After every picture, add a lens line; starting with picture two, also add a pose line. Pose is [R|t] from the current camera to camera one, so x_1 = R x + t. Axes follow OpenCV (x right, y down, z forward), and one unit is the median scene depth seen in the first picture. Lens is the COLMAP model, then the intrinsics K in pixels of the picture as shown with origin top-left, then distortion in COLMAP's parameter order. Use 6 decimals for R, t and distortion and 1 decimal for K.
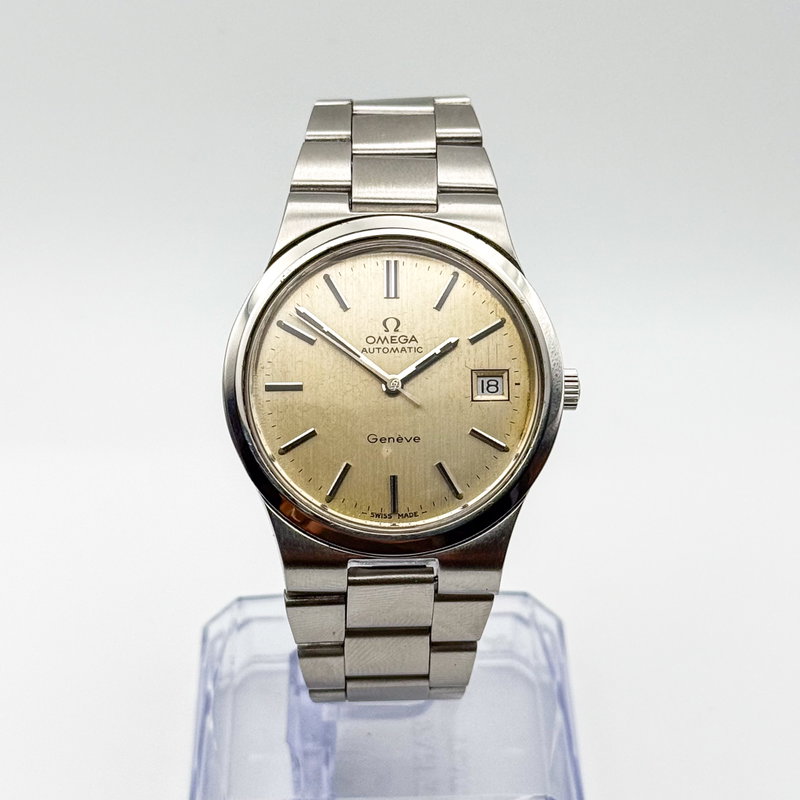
lens RADIAL K [[2597.5, 0, 401.5], [0, 2597.5, 398.5], [0, 0, 1]] dist [0.049972, 0.000000]
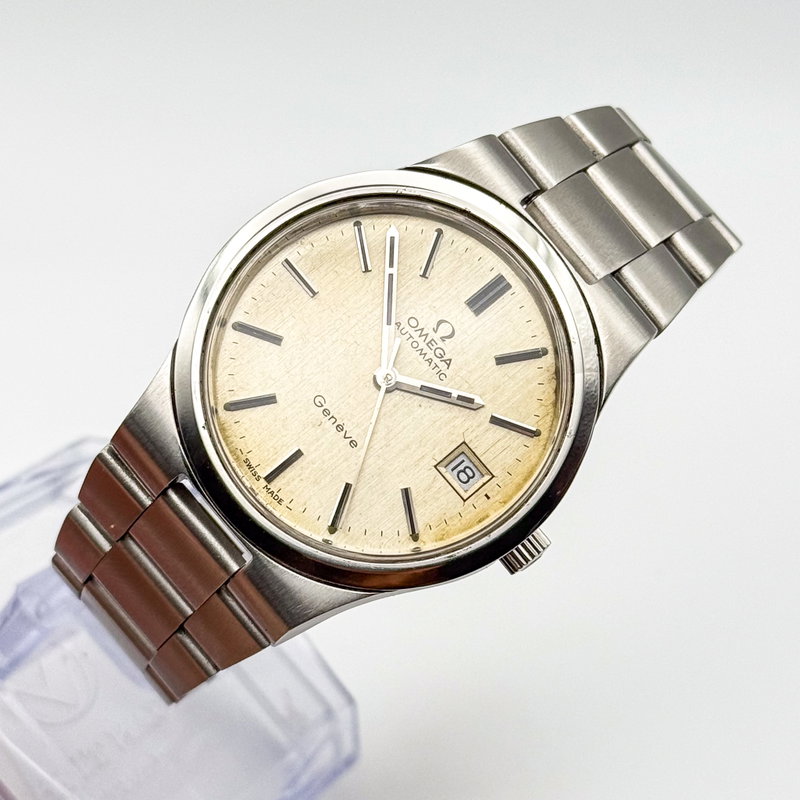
lens RADIAL K [[2597.5, 0, 400.8], [0, 2597.5, 401.2], [0, 0, 1]] dist [0.049972, 0.000000]
pose [[0.635037, 0.762058, -0.126477, 0.106459], [-0.766520, 0.641935, 0.019162, -0.019330], [0.095792, 0.084778, 0.991784, 0.199363]]
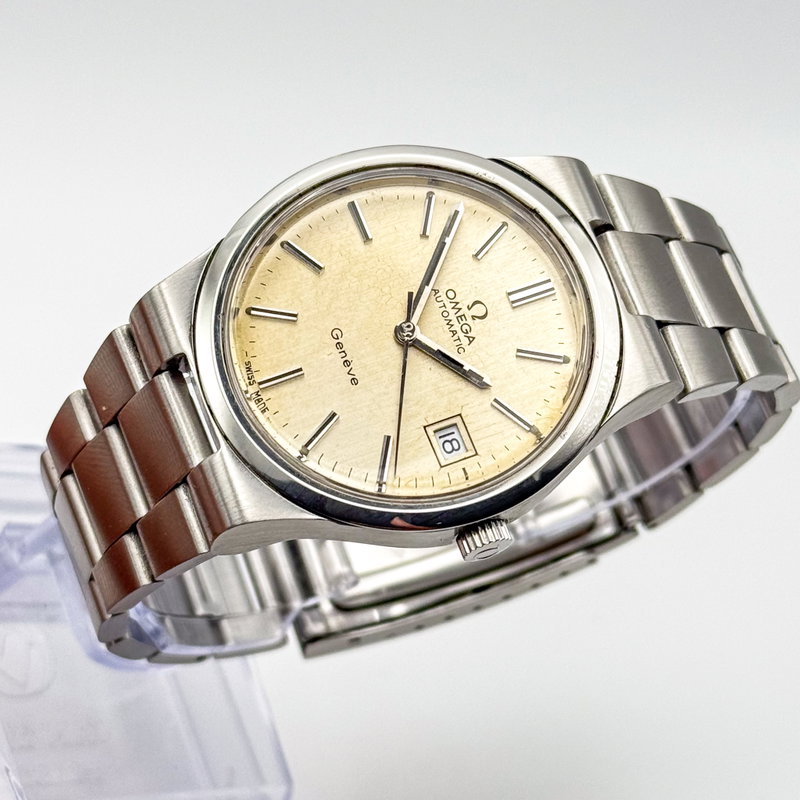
lens RADIAL K [[2597.5, 0, 402.7], [0, 2597.5, 399.2], [0, 0, 1]] dist [0.049972, 0.000000]
pose [[0.346201, 0.856687, -0.382404, 0.321661], [-0.931999, 0.360696, -0.035708, 0.032393], [0.107341, 0.368762, 0.923305, 0.259008]]
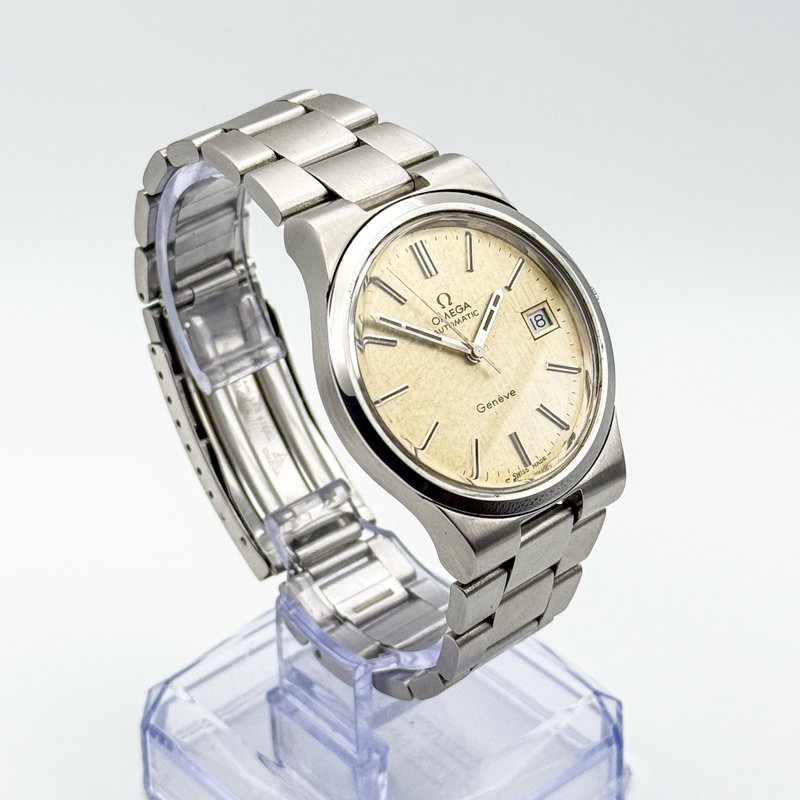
lens RADIAL K [[2597.5, 0, 406.2], [0, 2597.5, 395.3], [0, 0, 1]] dist [0.049972, 0.000000]
pose [[0.764451, -0.372487, 0.526183, -0.563398], [0.375632, 0.920684, 0.106029, -0.107425], [-0.523942, 0.116597, 0.843735, 0.155163]]
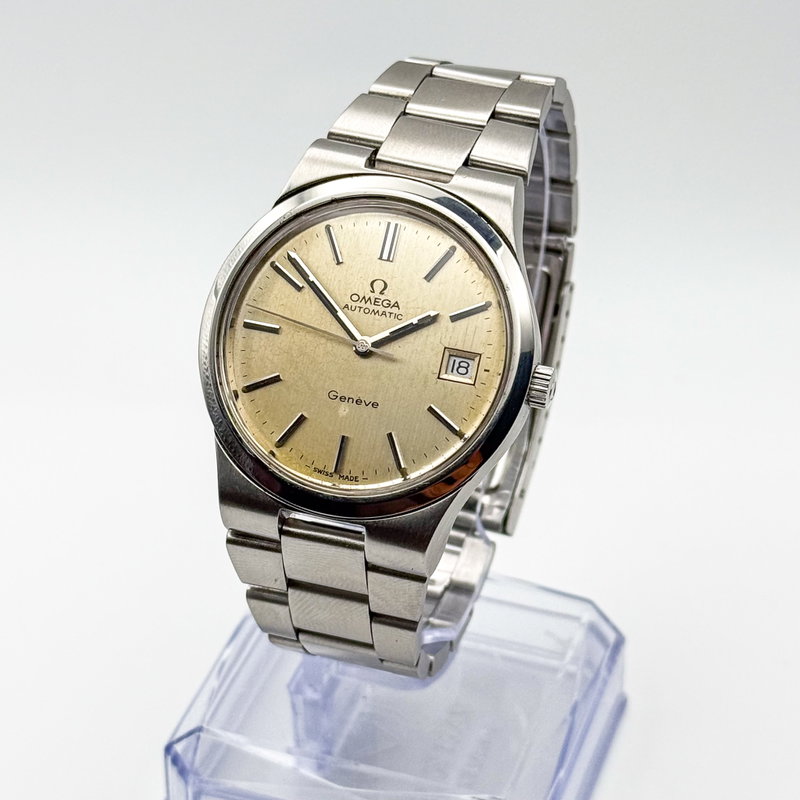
lens RADIAL K [[2597.5, 0, 396.9], [0, 2597.5, 403.4], [0, 0, 1]] dist [0.049972, 0.000000]
pose [[0.940376, 0.200835, -0.274515, 0.282626], [-0.197971, 0.979455, 0.038402, -0.024193], [0.276588, 0.018234, 0.960816, 0.054012]]
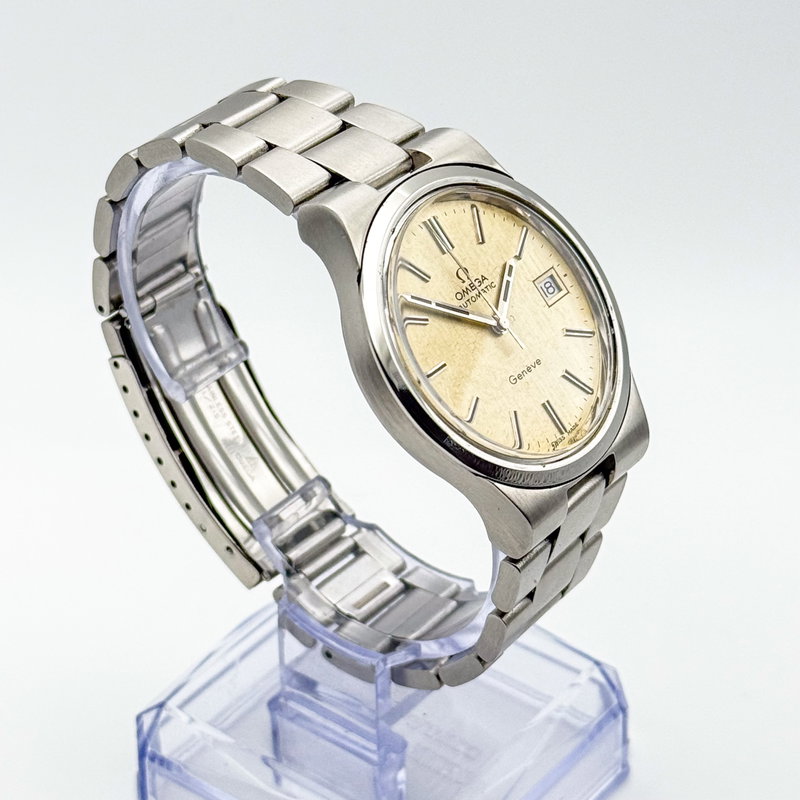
lens RADIAL K [[2597.5, 0, 394.1], [0, 2597.5, 404.9], [0, 0, 1]] dist [0.049972, 0.000000]
pose [[0.631004, -0.439370, 0.639366, -0.680458], [0.447273, 0.879434, 0.162921, -0.158799], [-0.633862, 0.183168, 0.751444, 0.275971]]
